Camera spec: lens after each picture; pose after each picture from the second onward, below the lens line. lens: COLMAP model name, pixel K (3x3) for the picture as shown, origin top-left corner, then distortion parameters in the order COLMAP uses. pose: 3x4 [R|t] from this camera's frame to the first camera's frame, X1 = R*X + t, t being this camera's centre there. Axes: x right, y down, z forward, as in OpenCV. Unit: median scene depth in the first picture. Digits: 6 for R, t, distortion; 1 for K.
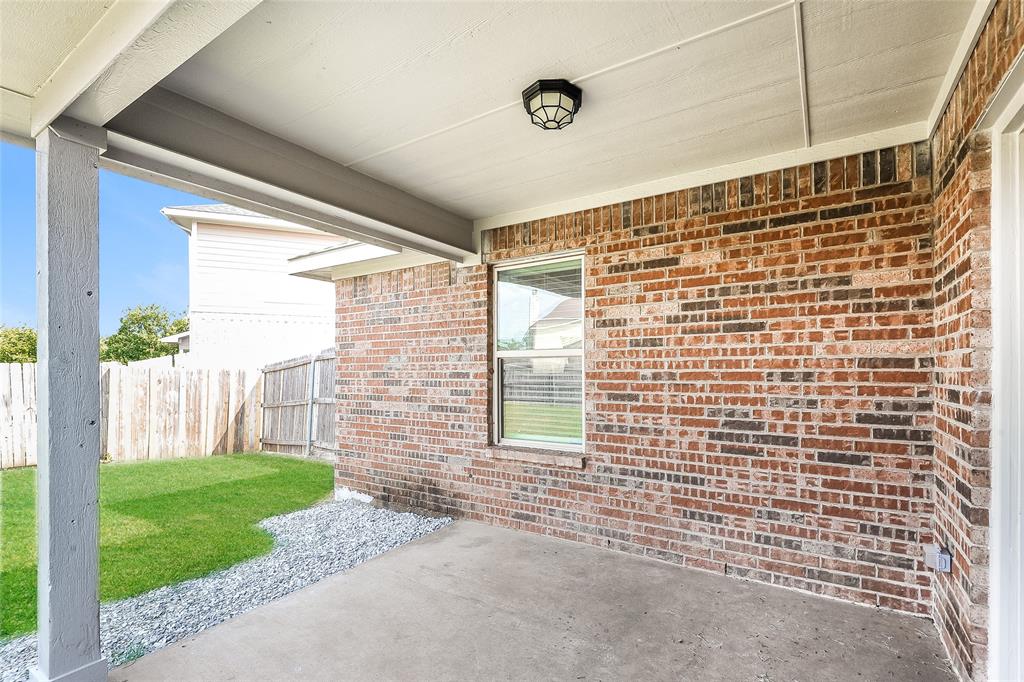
lens RADIAL K [[473.7, 0, 508.1], [0, 473.7, 368.2], [0, 0, 1]] dist [0.017754, -0.000353]
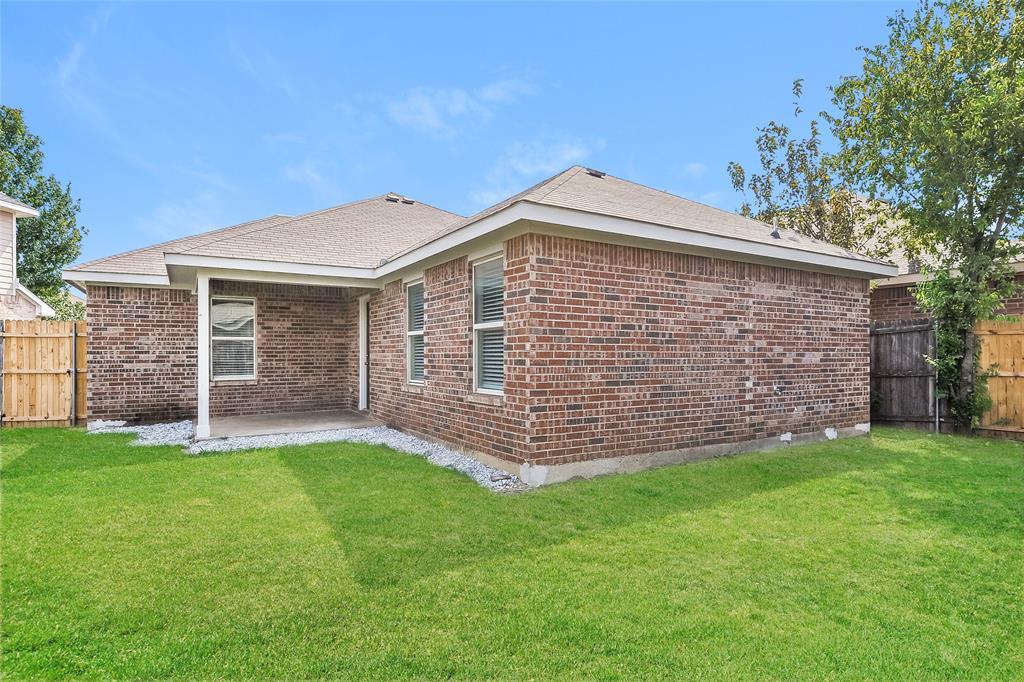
lens RADIAL K [[561.5, 0, 514.9], [0, 561.5, 348.9], [0, 0, 1]] dist [-0.039237, 0.000061]
pose [[0.198986, -0.000112, 0.980002, -2.495456], [-0.009064, 0.999957, 0.001955, 0.001901], [-0.979960, -0.009272, 0.198977, -0.939435]]
